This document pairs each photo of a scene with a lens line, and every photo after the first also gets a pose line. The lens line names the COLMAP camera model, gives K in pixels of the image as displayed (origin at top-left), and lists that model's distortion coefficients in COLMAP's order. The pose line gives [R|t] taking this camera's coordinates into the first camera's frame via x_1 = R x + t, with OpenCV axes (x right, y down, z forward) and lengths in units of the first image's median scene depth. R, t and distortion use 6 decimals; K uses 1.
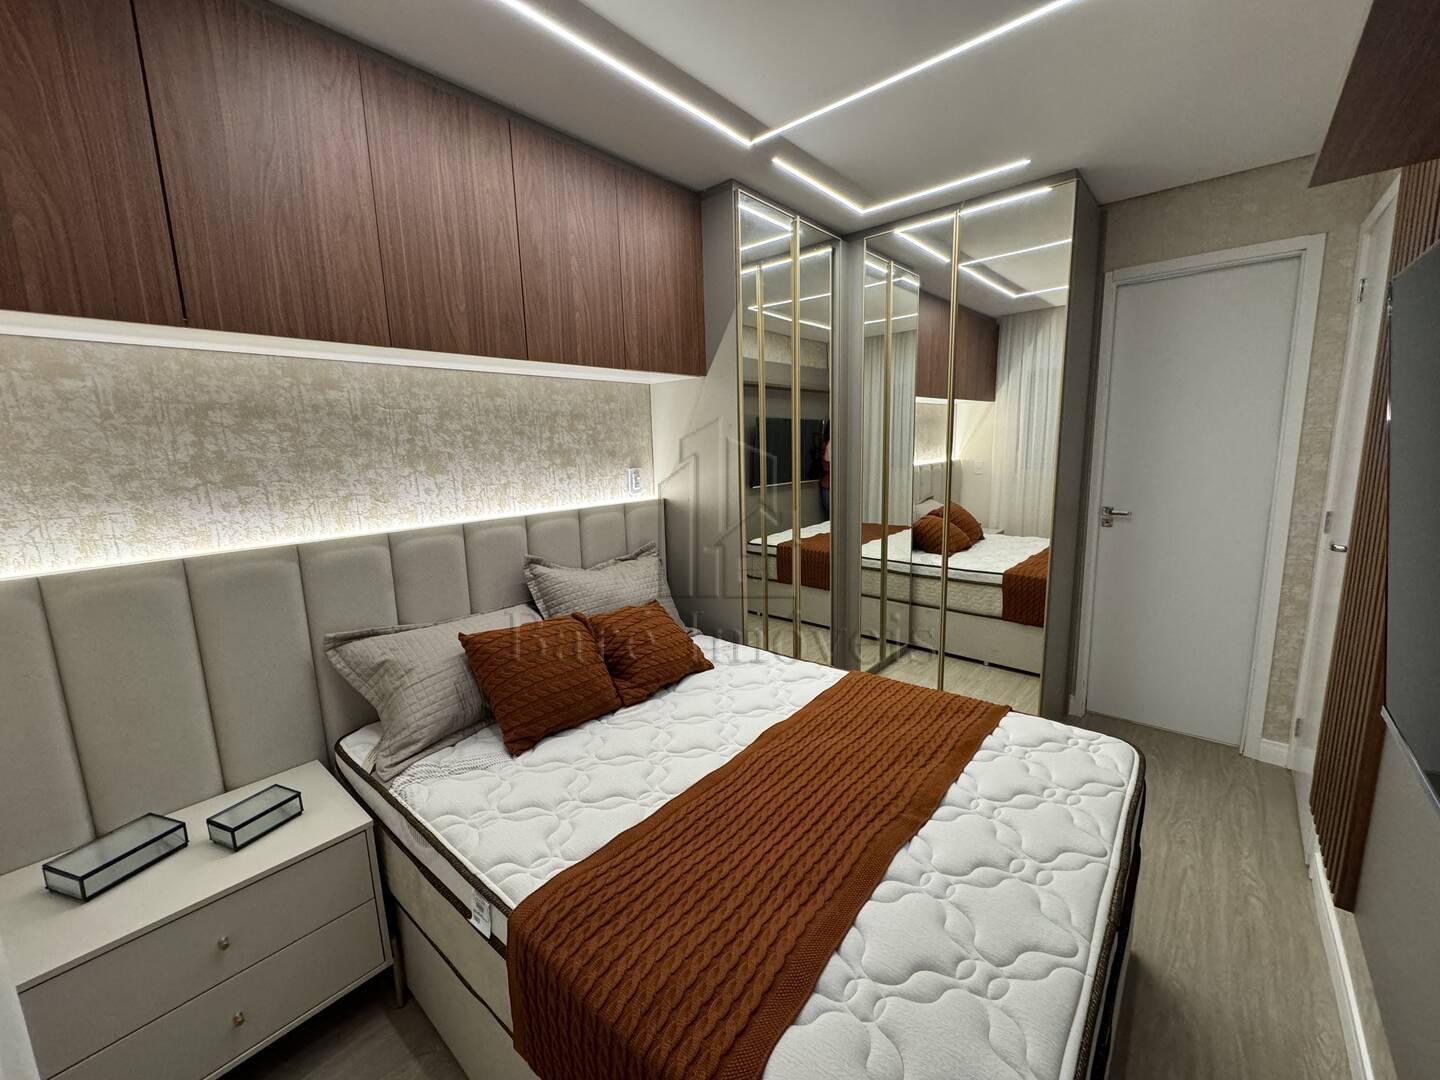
lens RADIAL K [[574.4, 0, 722.6], [0, 574.4, 538.9], [0, 0, 1]] dist [-0.002075, 0.000761]
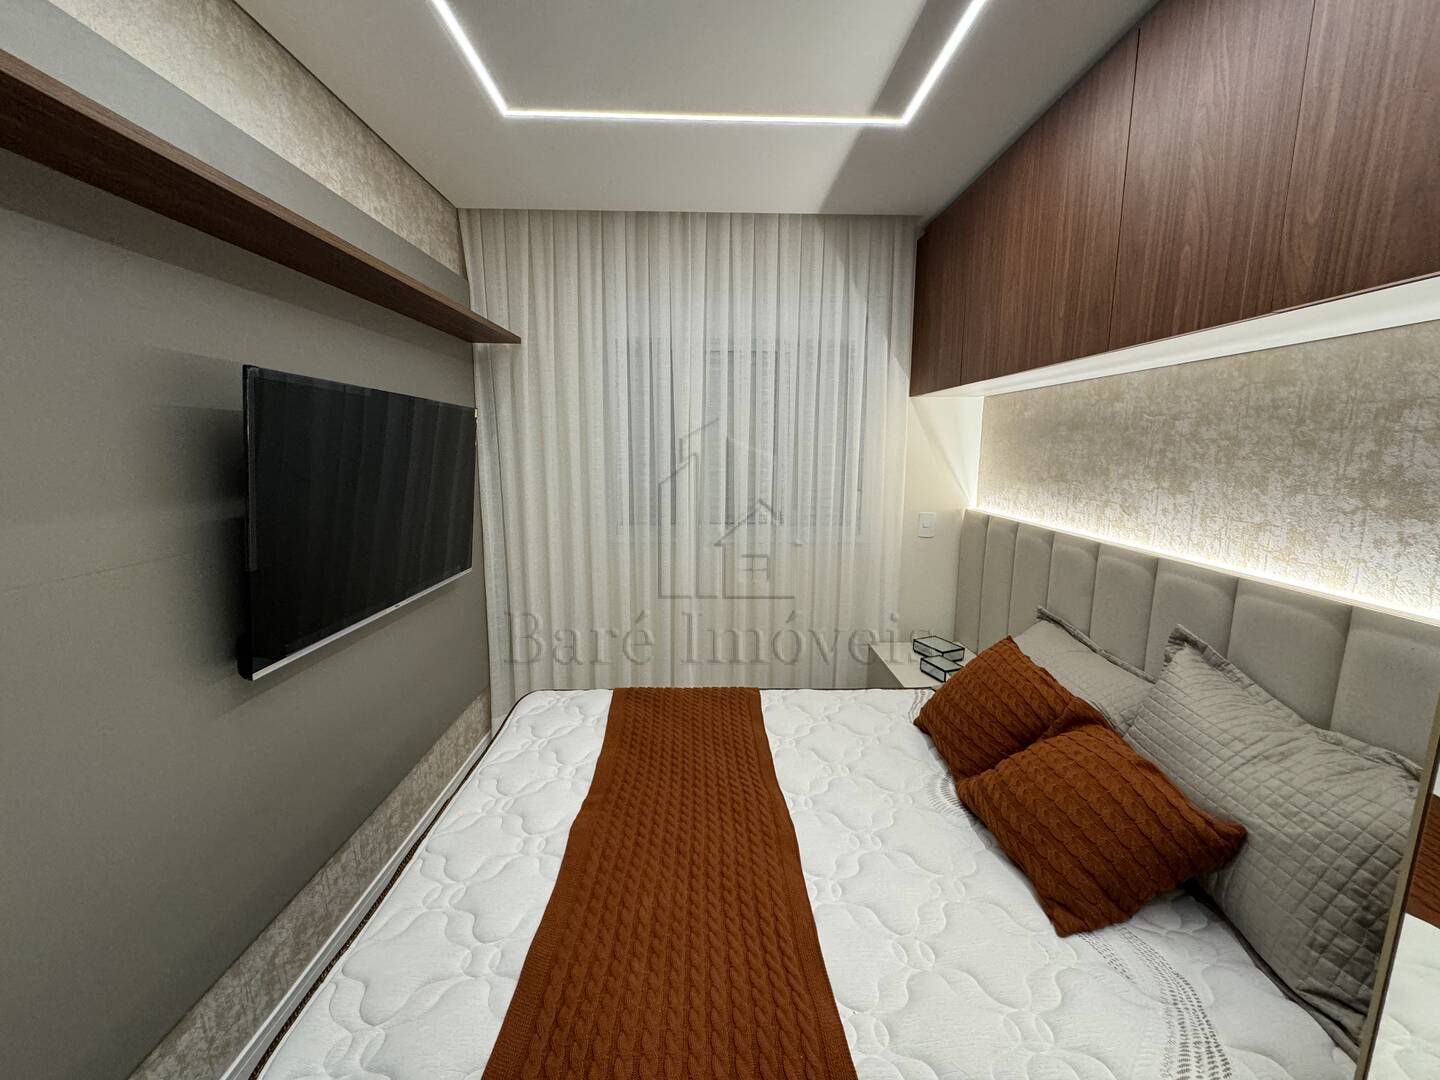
lens RADIAL K [[574.4, 0, 721.8], [0, 574.4, 537.4], [0, 0, 1]] dist [-0.002075, 0.000761]
pose [[-0.744121, 0.123435, -0.656543, 0.494209], [-0.105014, 0.948950, 0.297432, -0.216607], [0.659740, 0.290272, -0.693171, 1.100183]]
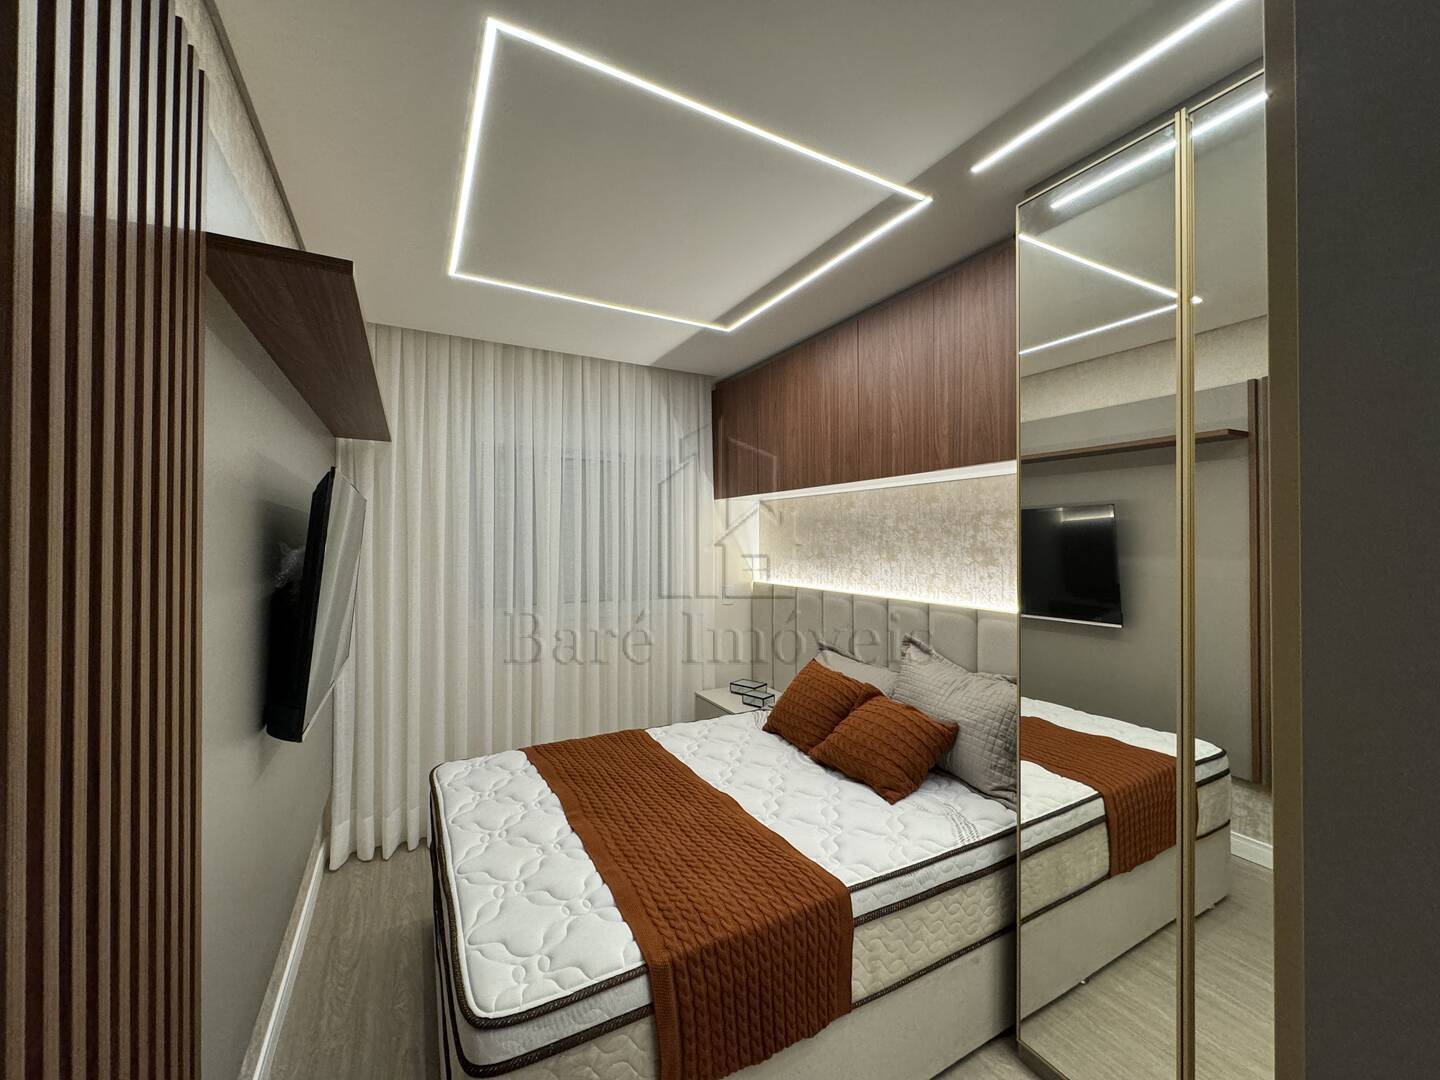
lens RADIAL K [[574.4, 0, 724.9], [0, 574.4, 536.4], [0, 0, 1]] dist [-0.002075, 0.000761]
pose [[-0.351374, 0.015571, -0.936106, 0.907864], [-0.154862, 0.985122, 0.074515, -0.202887], [0.923338, 0.171150, -0.343735, 1.043999]]
